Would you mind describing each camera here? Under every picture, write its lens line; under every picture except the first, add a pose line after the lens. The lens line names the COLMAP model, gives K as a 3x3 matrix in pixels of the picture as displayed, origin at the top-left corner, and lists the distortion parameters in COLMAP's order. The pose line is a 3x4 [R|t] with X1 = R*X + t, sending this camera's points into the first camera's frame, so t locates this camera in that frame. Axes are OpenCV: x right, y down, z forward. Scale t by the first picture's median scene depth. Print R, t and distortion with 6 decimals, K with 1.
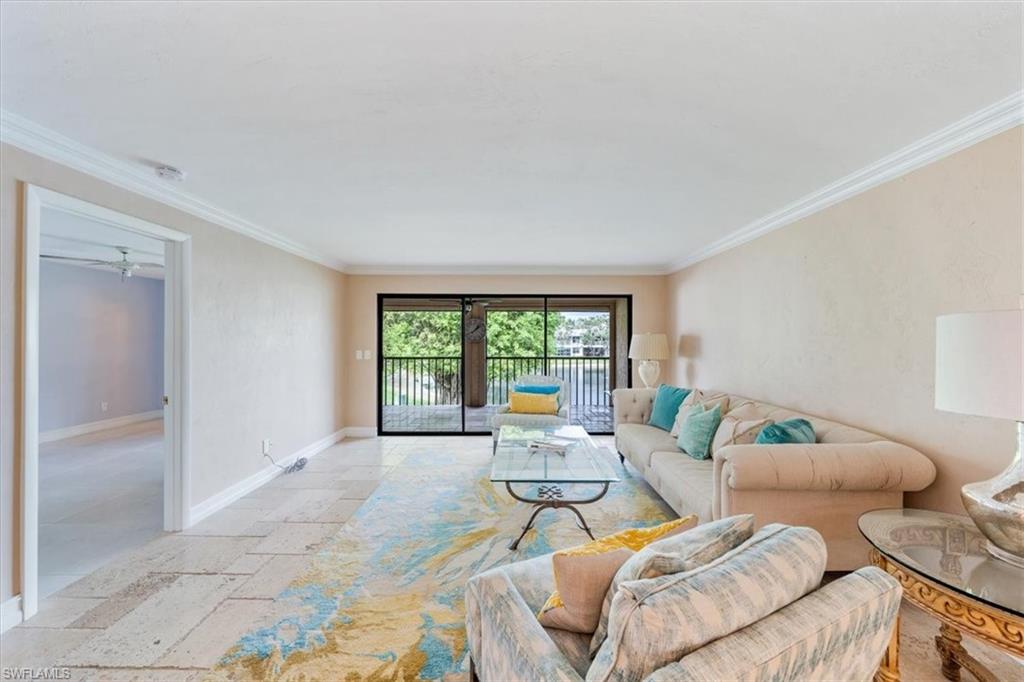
lens RADIAL K [[360.8, 0, 522.0], [0, 360.8, 342.0], [0, 0, 1]] dist [0.000673, 0.000081]
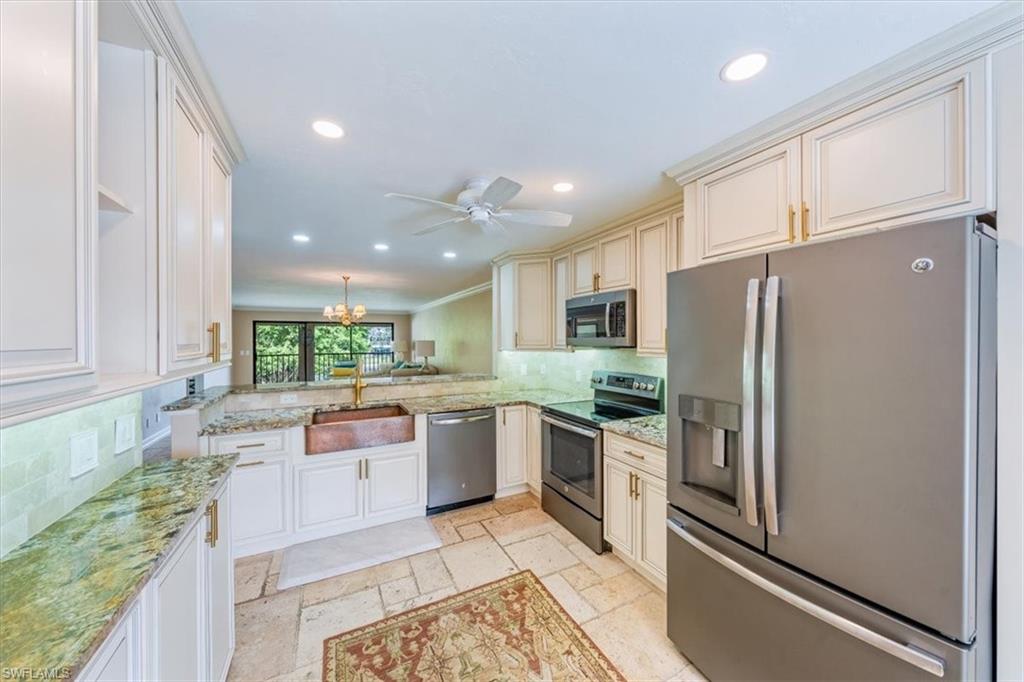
lens RADIAL K [[360.8, 0, 522.0], [0, 360.8, 342.0], [0, 0, 1]] dist [0.000673, 0.000081]
pose [[0.895181, -0.011070, 0.445565, 0.021317], [0.010298, 0.999938, 0.004155, -0.014556], [-0.445584, 0.000869, 0.895240, -1.357508]]
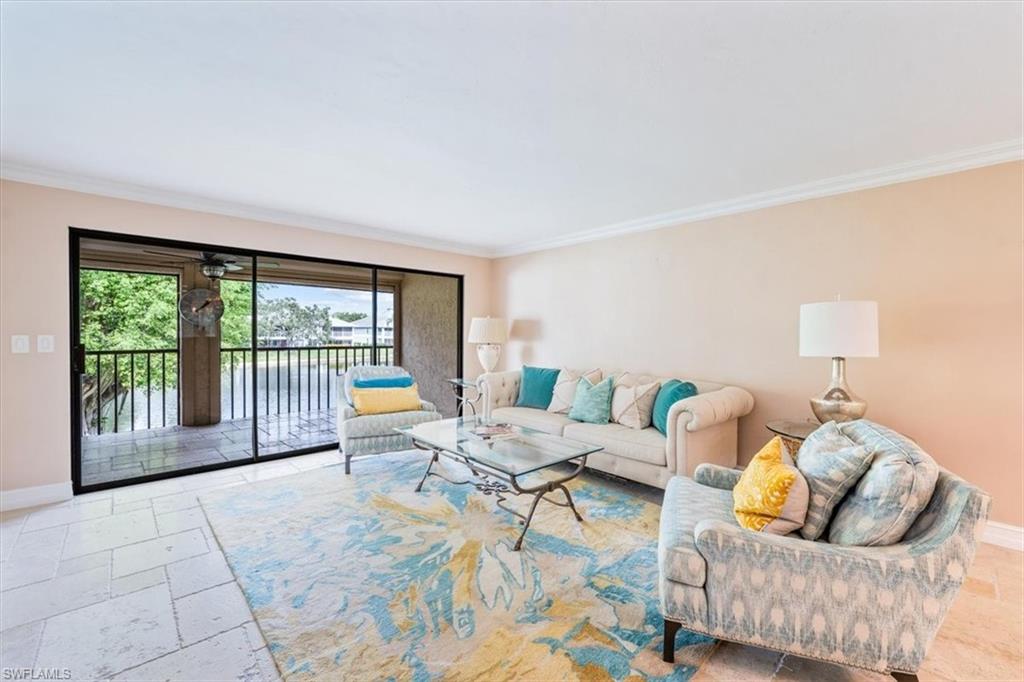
lens RADIAL K [[411.9, 0, 510.5], [0, 411.9, 337.4], [0, 0, 1]] dist [-0.002566, -0.000339]
pose [[0.741842, -0.005139, 0.670555, -0.328256], [-0.001990, 0.999949, 0.009865, 0.019066], [-0.670572, -0.008653, 0.741794, 0.122068]]
